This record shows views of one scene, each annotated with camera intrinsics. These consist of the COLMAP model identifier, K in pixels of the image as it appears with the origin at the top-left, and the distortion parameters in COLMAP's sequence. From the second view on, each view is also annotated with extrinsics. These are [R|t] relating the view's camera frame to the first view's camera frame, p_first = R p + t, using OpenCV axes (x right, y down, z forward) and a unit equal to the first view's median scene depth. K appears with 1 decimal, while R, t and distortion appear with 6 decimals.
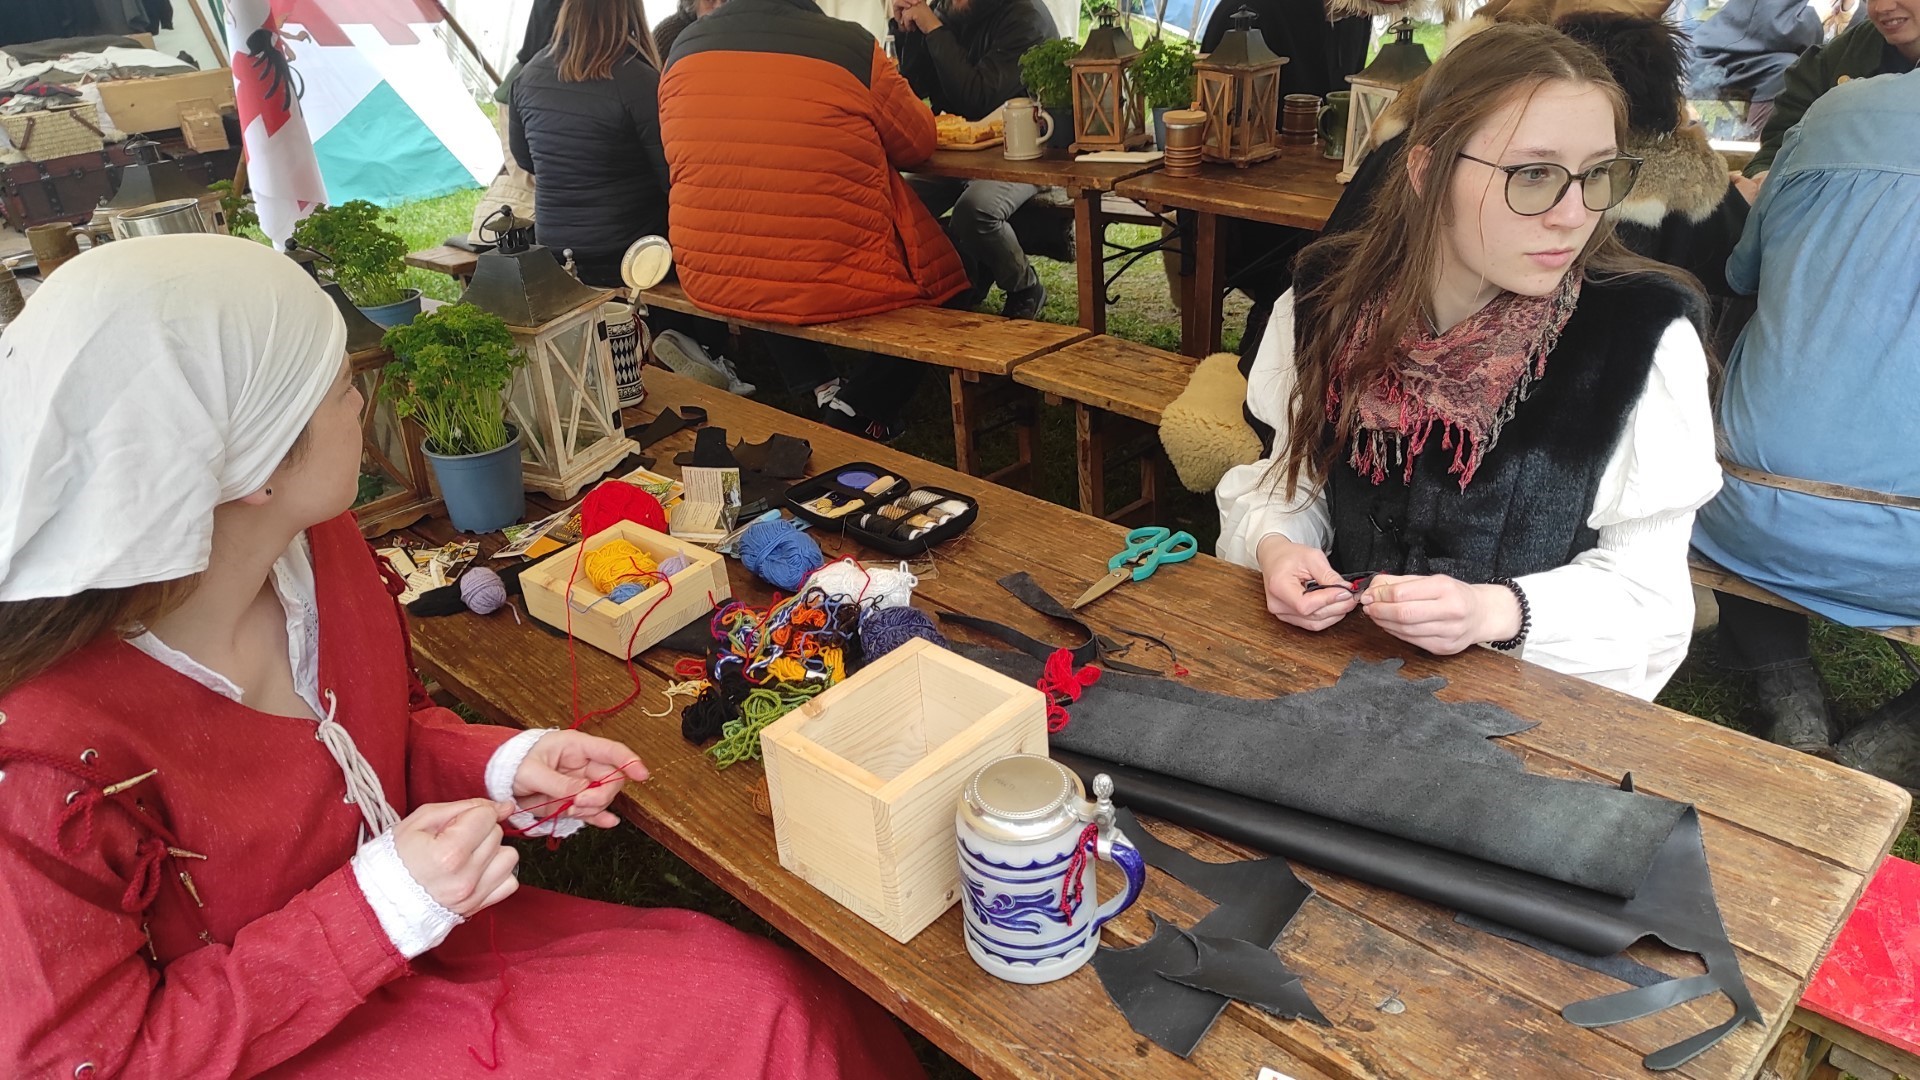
lens RADIAL K [[1421.0, 0, 959.6], [0, 1421.0, 567.1], [0, 0, 1]] dist [0.041663, -0.008953]
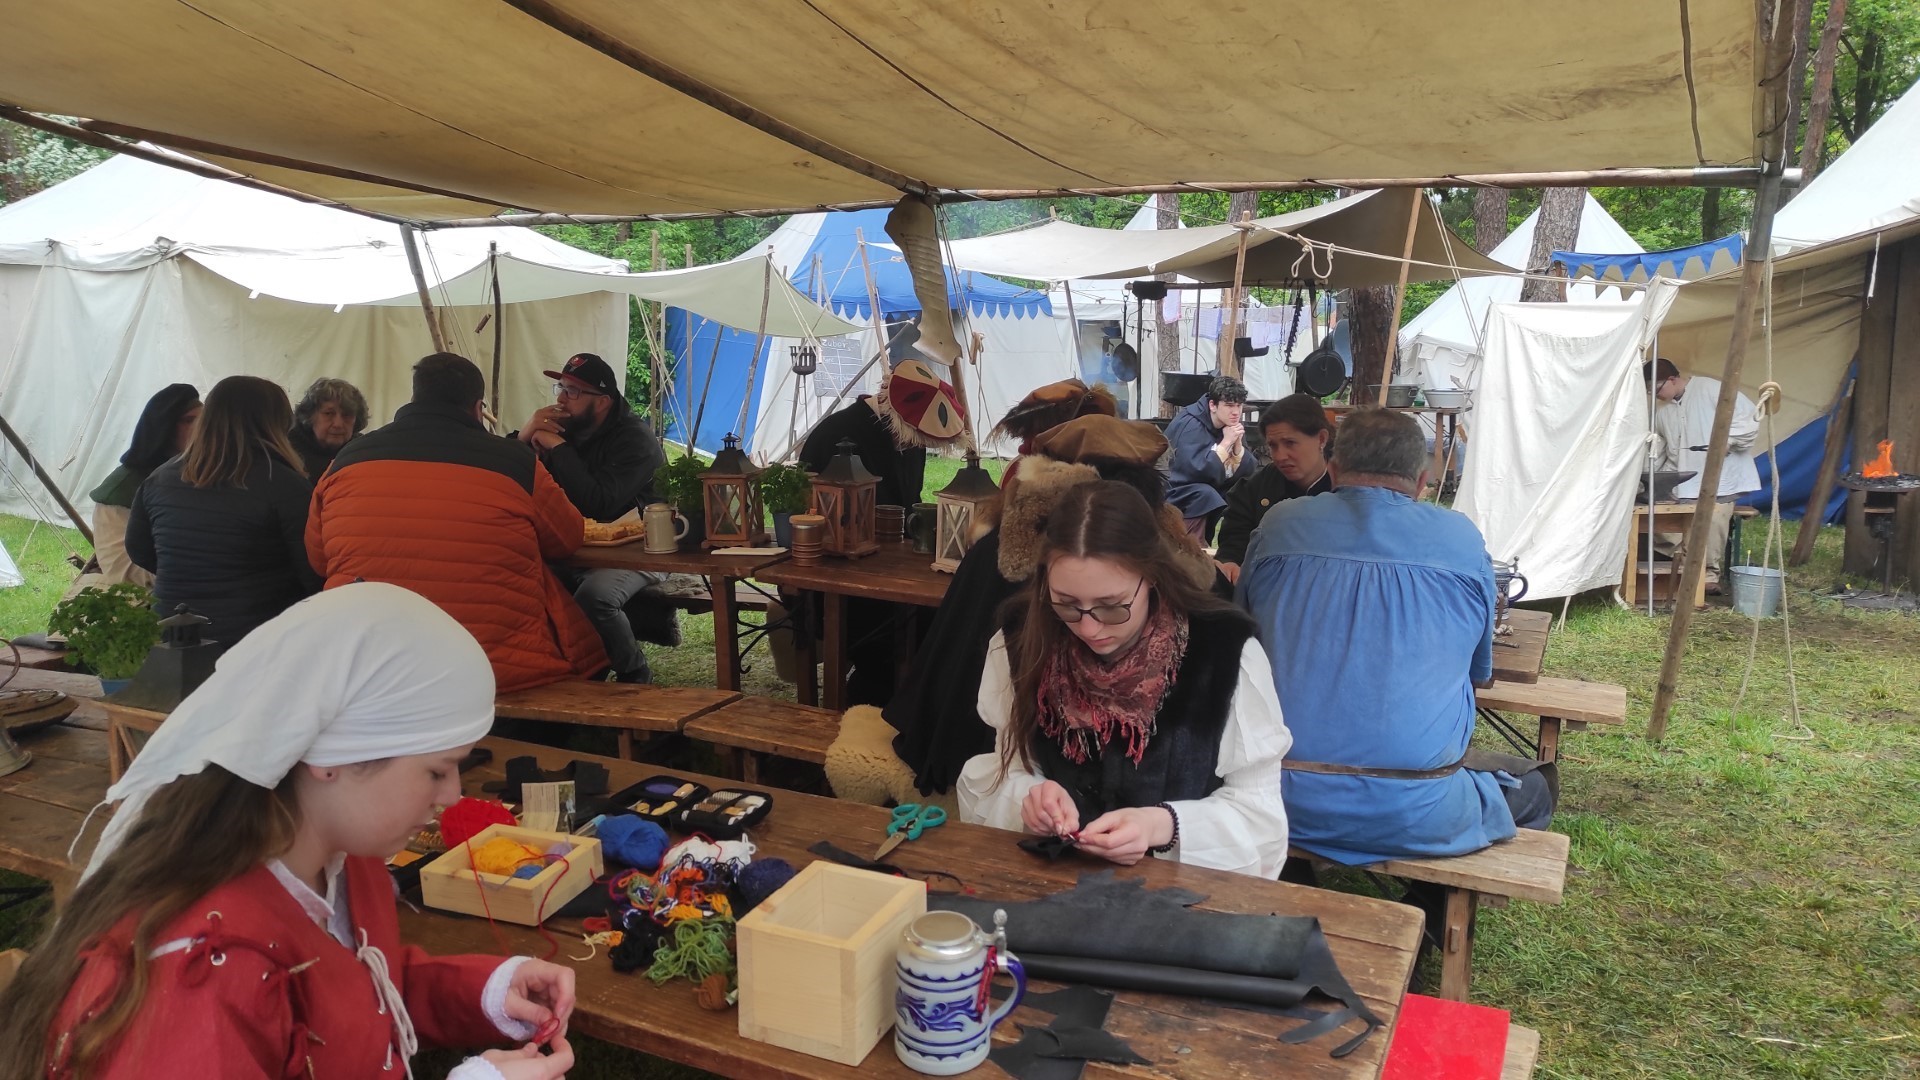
lens RADIAL K [[1421.0, 0, 959.6], [0, 1421.0, 567.1], [0, 0, 1]] dist [0.041663, -0.008953]
pose [[0.941335, -0.004393, 0.337444, -0.246806], [0.097082, 0.961172, -0.258307, 0.098724], [-0.323208, 0.275913, 0.905212, -0.259904]]
